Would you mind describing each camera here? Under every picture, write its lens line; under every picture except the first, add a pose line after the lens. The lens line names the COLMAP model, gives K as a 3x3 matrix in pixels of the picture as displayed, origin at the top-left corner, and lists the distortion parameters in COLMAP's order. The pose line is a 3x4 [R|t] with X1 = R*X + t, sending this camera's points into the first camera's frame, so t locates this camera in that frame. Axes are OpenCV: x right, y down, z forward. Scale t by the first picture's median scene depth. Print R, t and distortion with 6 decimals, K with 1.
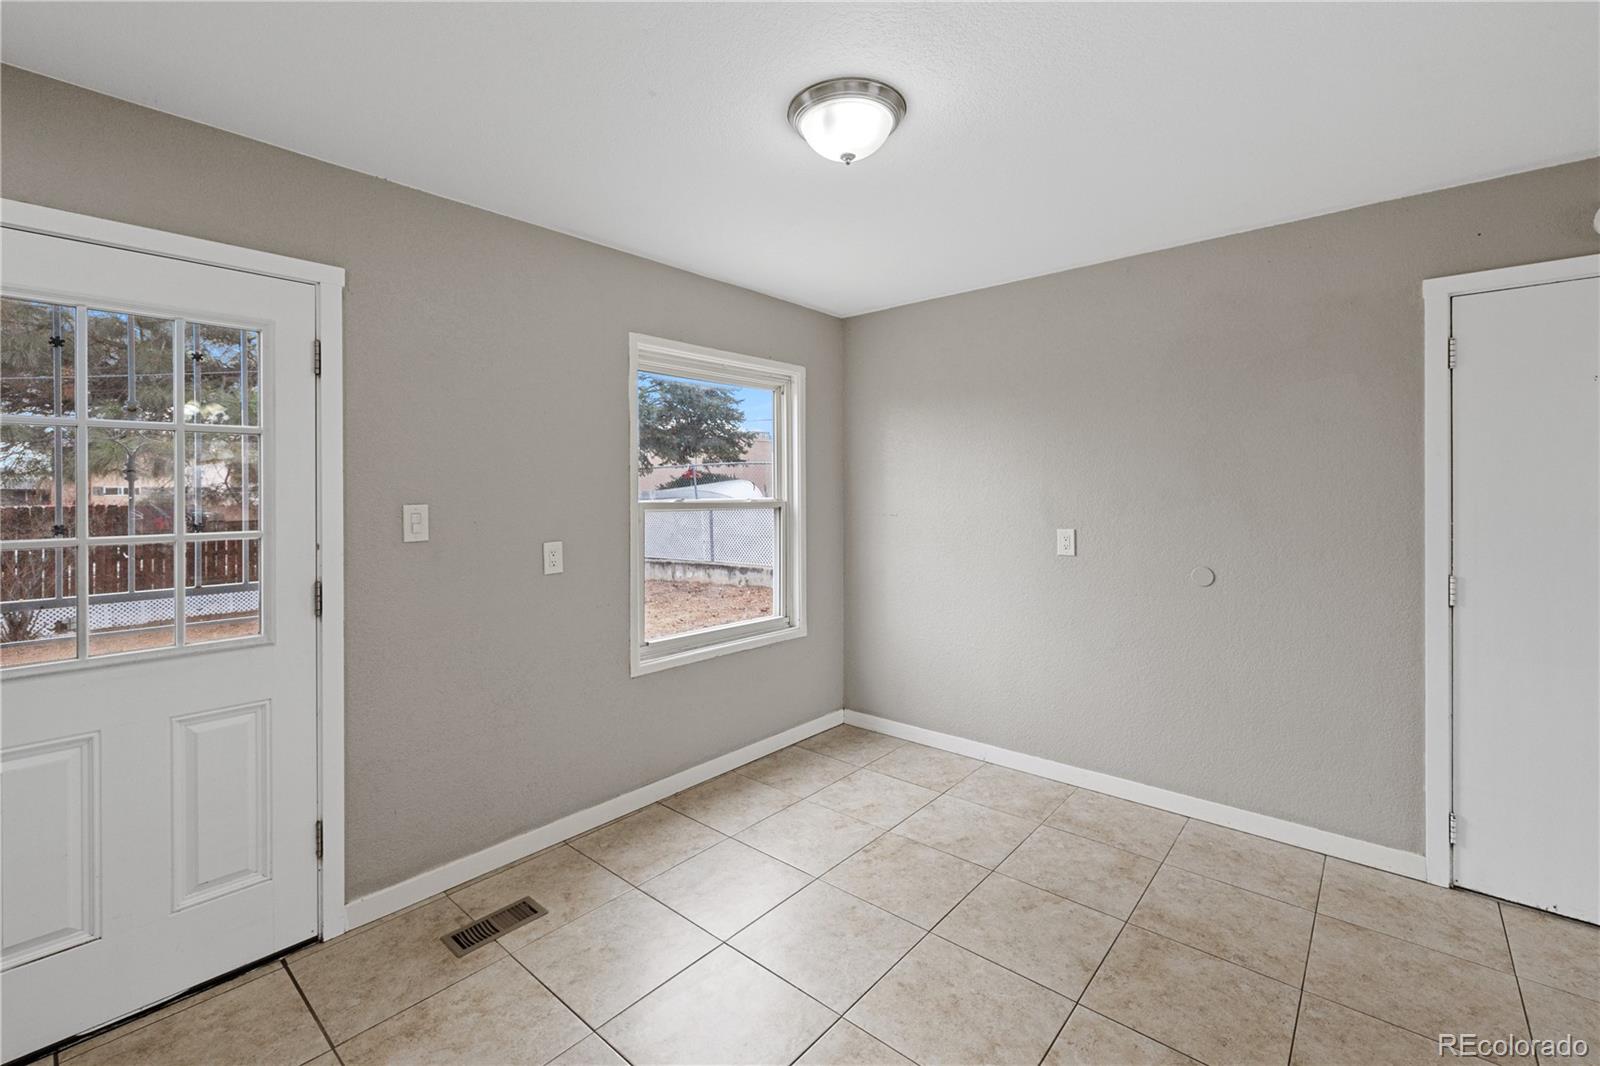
lens RADIAL K [[686.9, 0, 793.4], [0, 686.9, 492.7], [0, 0, 1]] dist [0.000736, 0.000056]
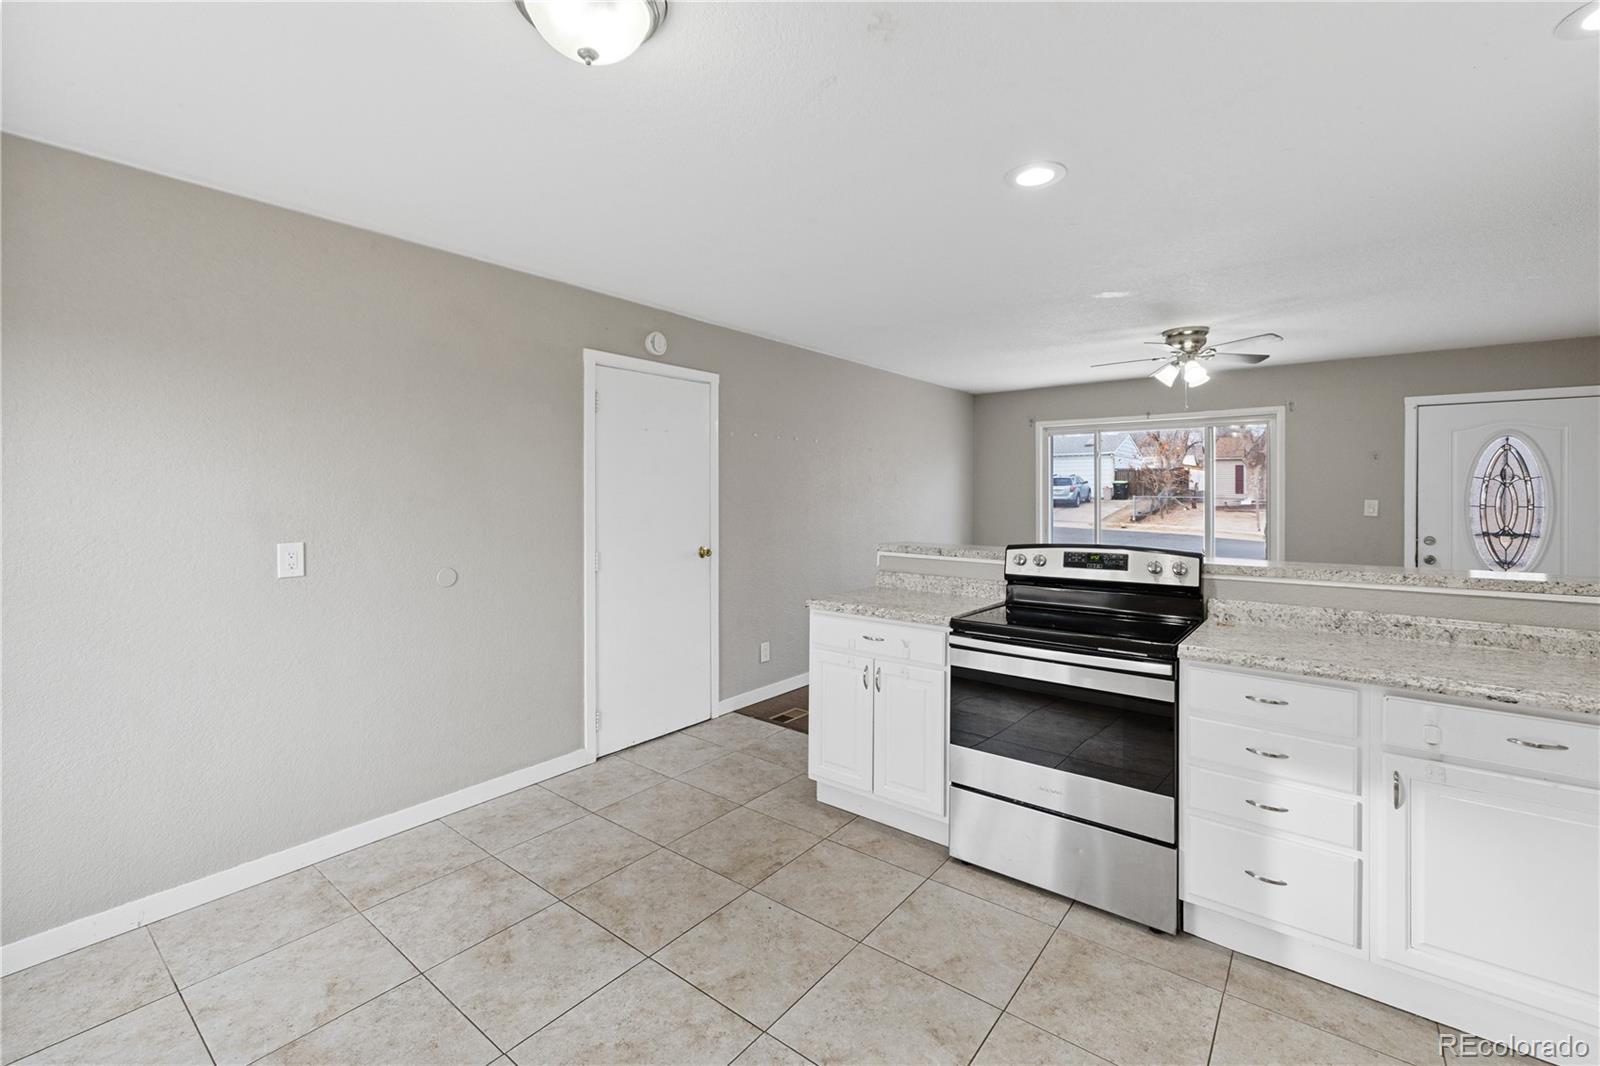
lens RADIAL K [[686.9, 0, 793.4], [0, 686.9, 492.7], [0, 0, 1]] dist [0.000736, 0.000056]
pose [[-0.048328, 0.004060, 0.998823, -0.554009], [0.003165, 0.999987, -0.003912, 0.001380], [-0.998827, 0.002972, -0.048340, 0.645325]]
